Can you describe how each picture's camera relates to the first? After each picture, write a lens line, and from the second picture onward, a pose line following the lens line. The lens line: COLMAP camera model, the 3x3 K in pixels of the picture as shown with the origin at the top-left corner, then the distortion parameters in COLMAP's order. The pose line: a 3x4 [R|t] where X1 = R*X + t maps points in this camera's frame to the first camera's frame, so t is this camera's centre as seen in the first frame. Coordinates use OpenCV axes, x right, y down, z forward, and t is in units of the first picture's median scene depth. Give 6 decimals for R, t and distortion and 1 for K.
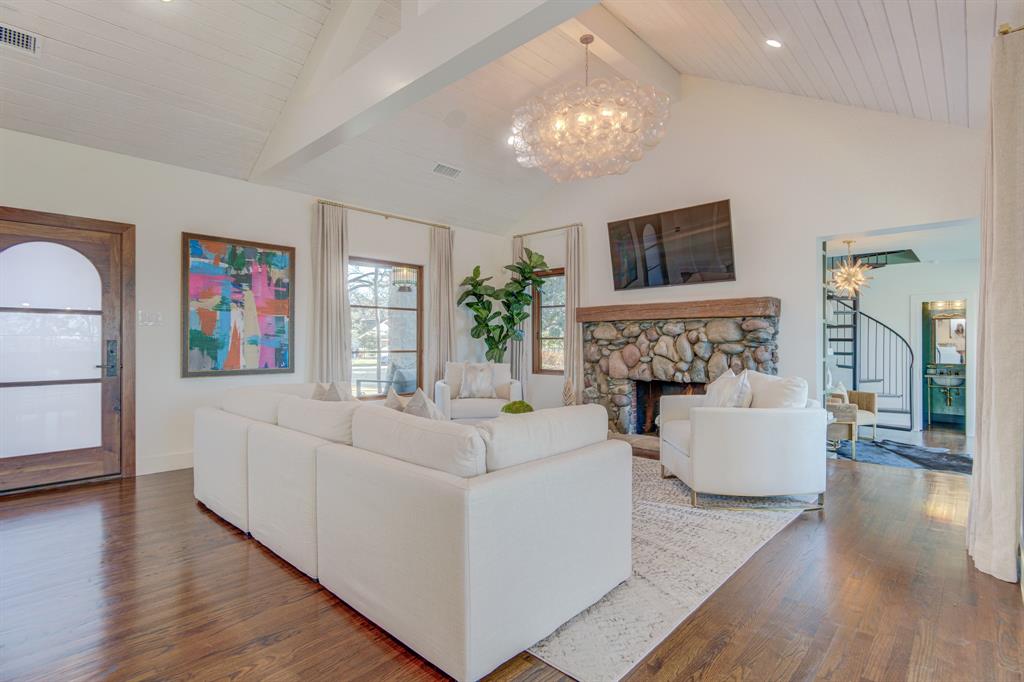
lens RADIAL K [[499.1, 0, 512.0], [0, 499.1, 340.0], [0, 0, 1]] dist [0.001611, -0.000635]
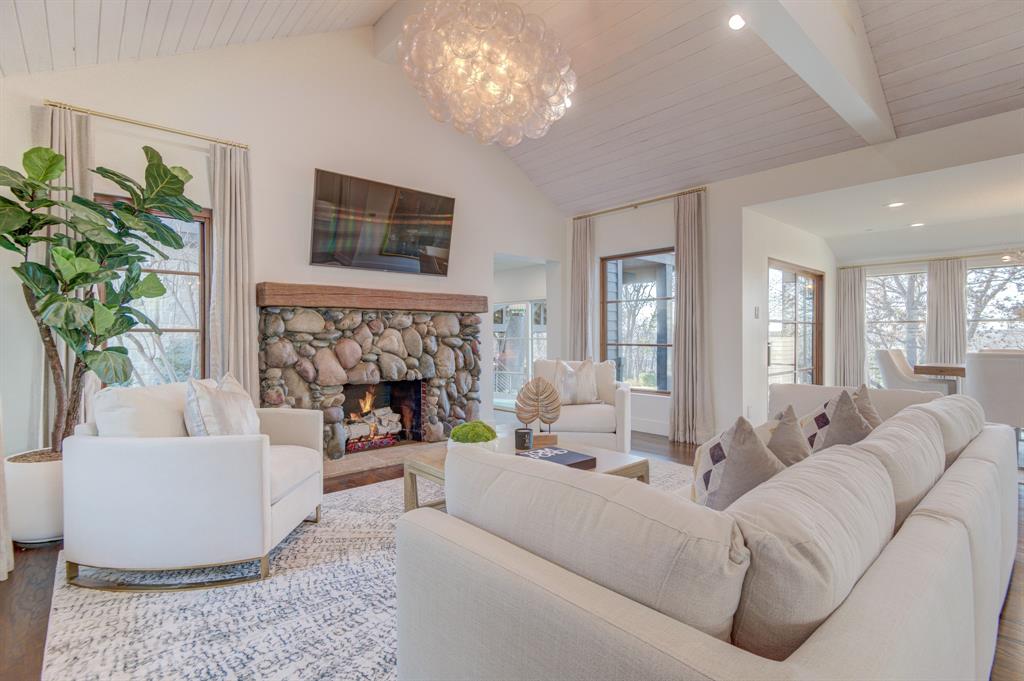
lens RADIAL K [[499.1, 0, 502.2], [0, 499.1, 335.0], [0, 0, 1]] dist [0.001611, -0.000635]
pose [[0.092076, -0.003109, 0.995747, -0.464503], [-0.001516, 0.999994, 0.003262, -0.000876], [-0.995751, -0.001810, 0.092070, 0.631978]]
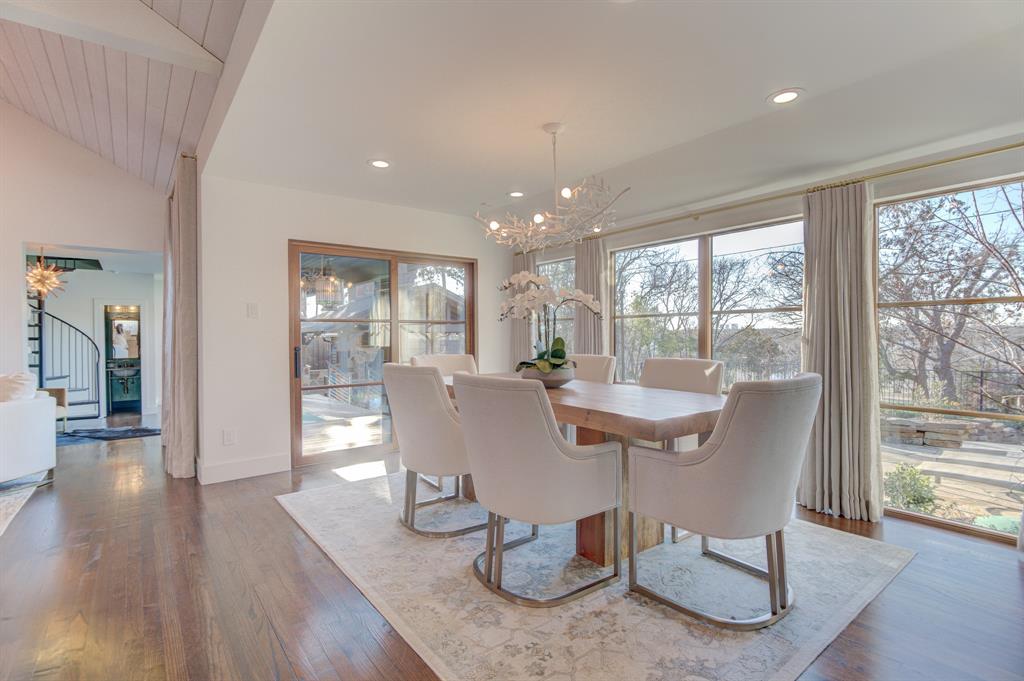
lens RADIAL K [[499.1, 0, 516.8], [0, 499.1, 338.2], [0, 0, 1]] dist [0.001611, -0.000635]
pose [[0.160839, -0.007153, 0.986955, -0.197447], [0.007803, 0.999952, 0.005975, 0.000000], [-0.986950, 0.006740, 0.160887, -0.147952]]
